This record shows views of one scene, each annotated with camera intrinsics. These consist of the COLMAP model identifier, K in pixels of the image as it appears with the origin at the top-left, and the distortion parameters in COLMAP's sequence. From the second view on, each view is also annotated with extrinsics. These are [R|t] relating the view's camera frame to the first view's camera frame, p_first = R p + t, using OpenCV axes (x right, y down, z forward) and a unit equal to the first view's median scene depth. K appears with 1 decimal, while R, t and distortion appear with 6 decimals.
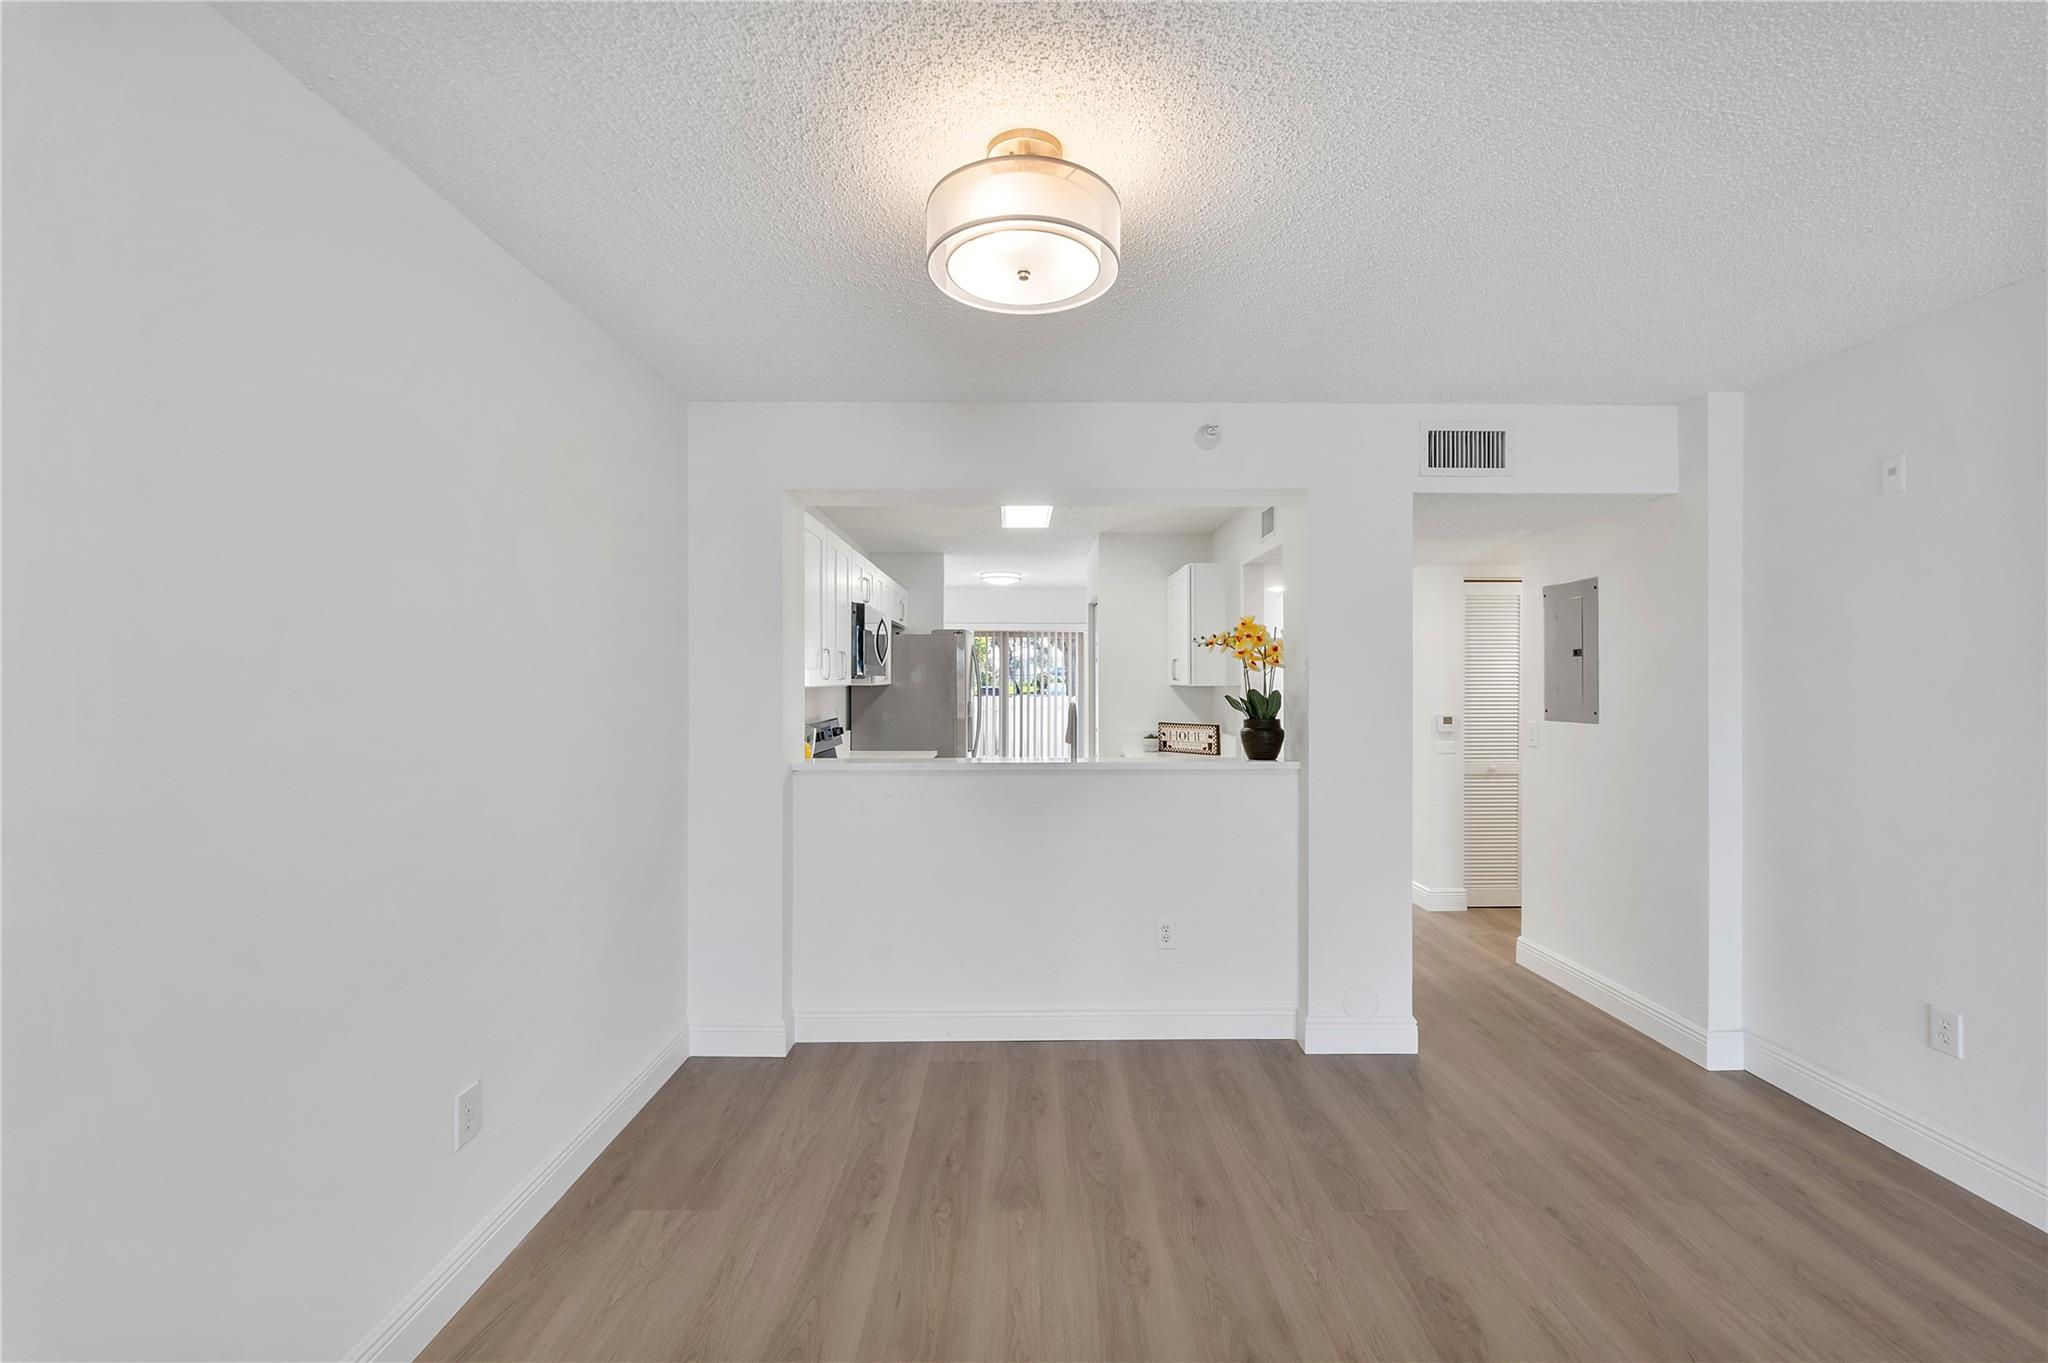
lens RADIAL K [[866.0, 0, 1022.4], [0, 866.0, 675.2], [0, 0, 1]] dist [-0.005831, -0.000223]
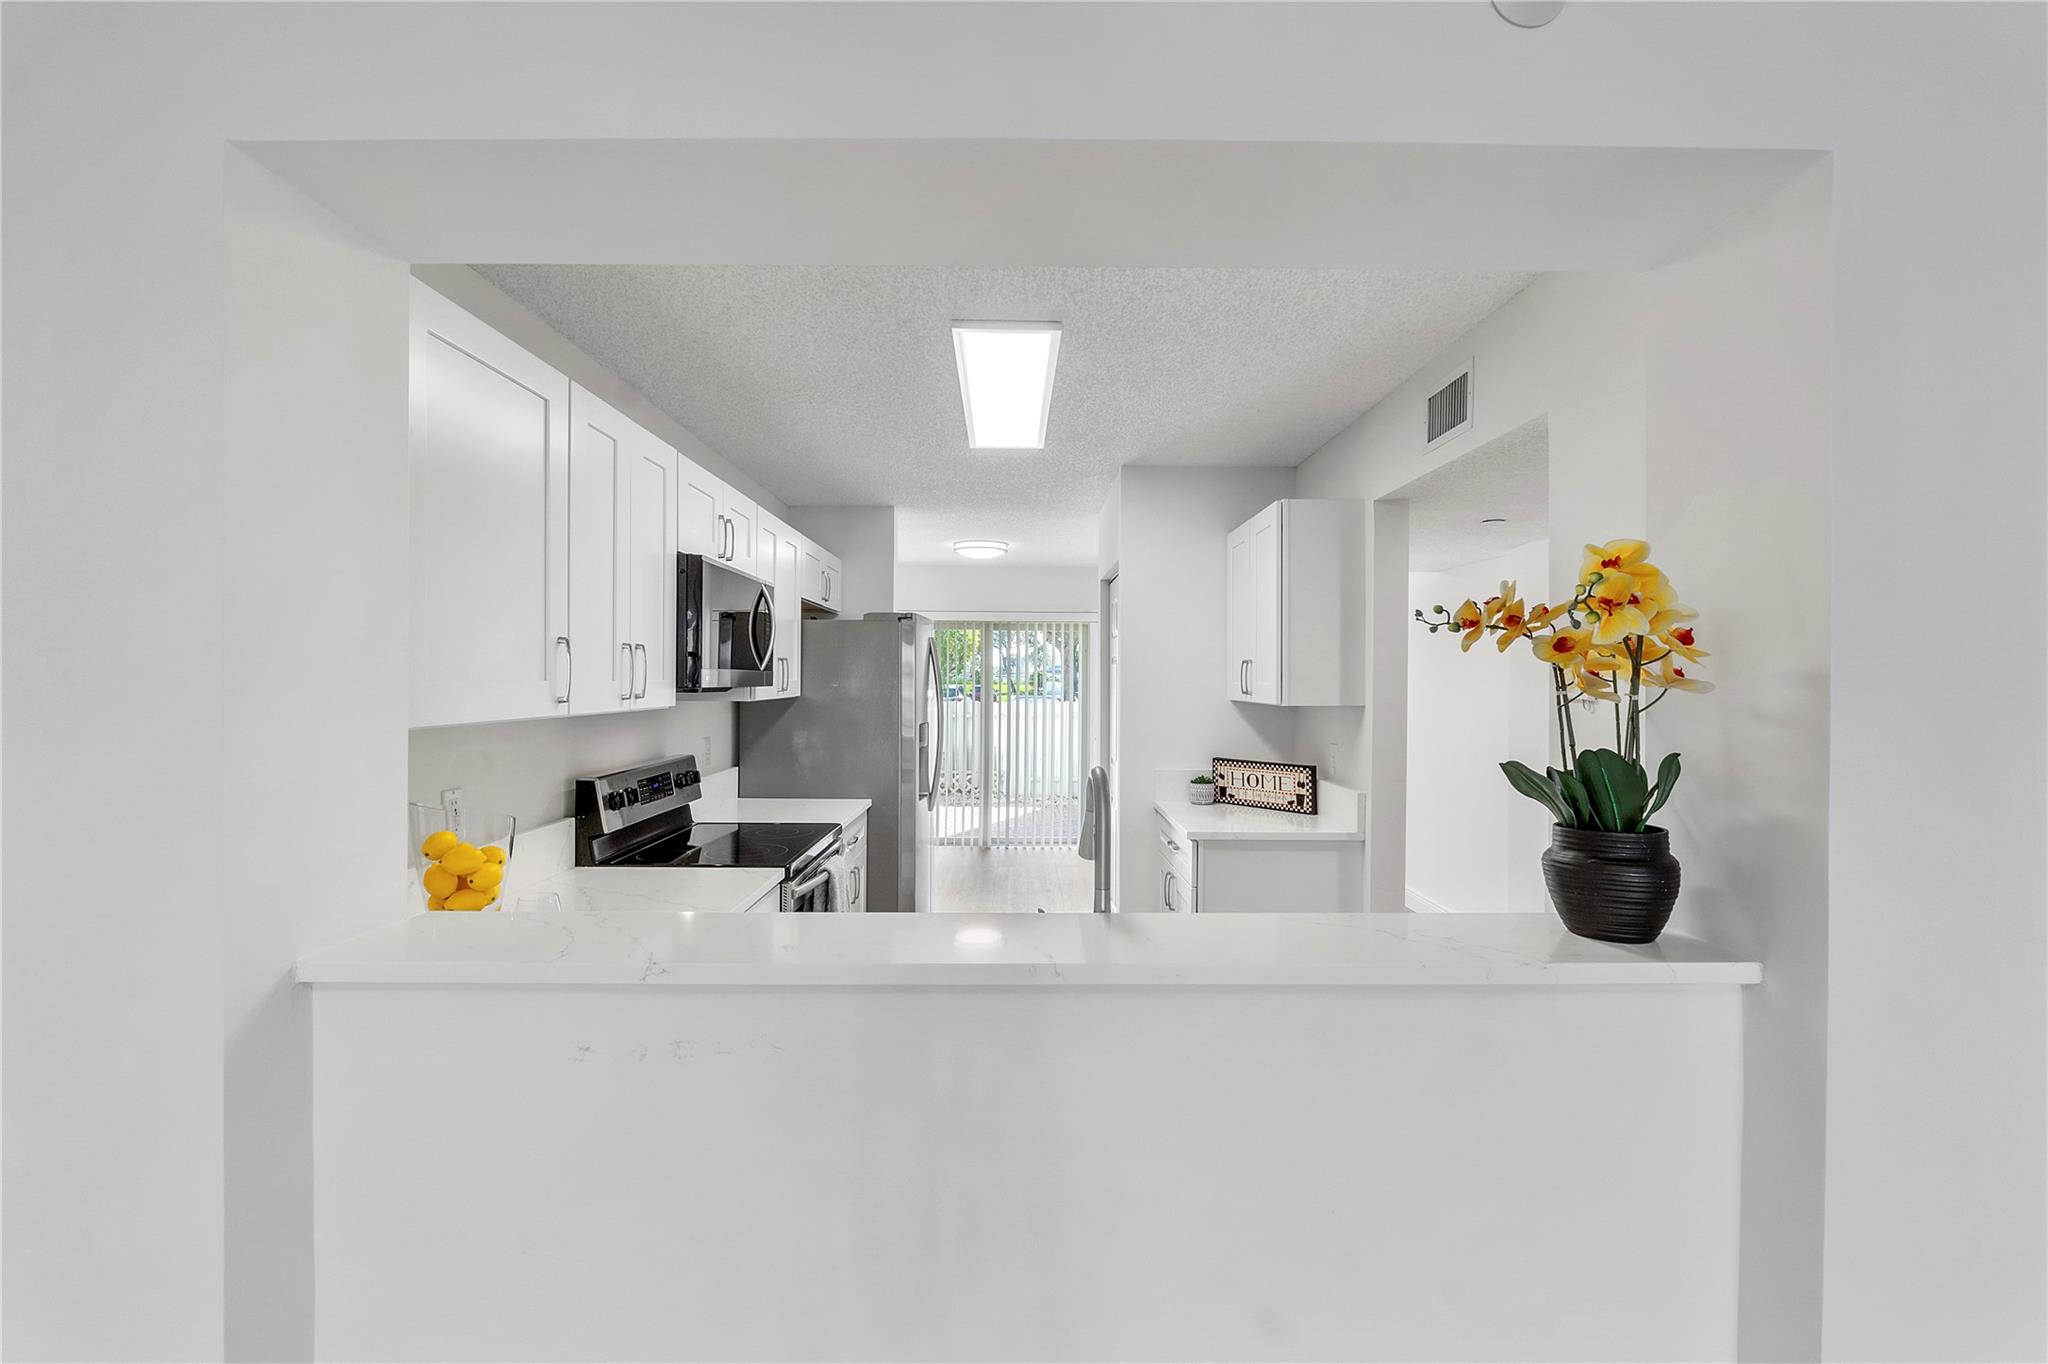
lens RADIAL K [[866.0, 0, 1022.4], [0, 866.0, 675.7], [0, 0, 1]] dist [-0.005831, -0.000223]
pose [[0.999984, 0.003799, 0.004278, 0.011860], [-0.003811, 0.999989, 0.002740, -0.008284], [-0.004268, -0.002756, 0.999987, 0.355984]]
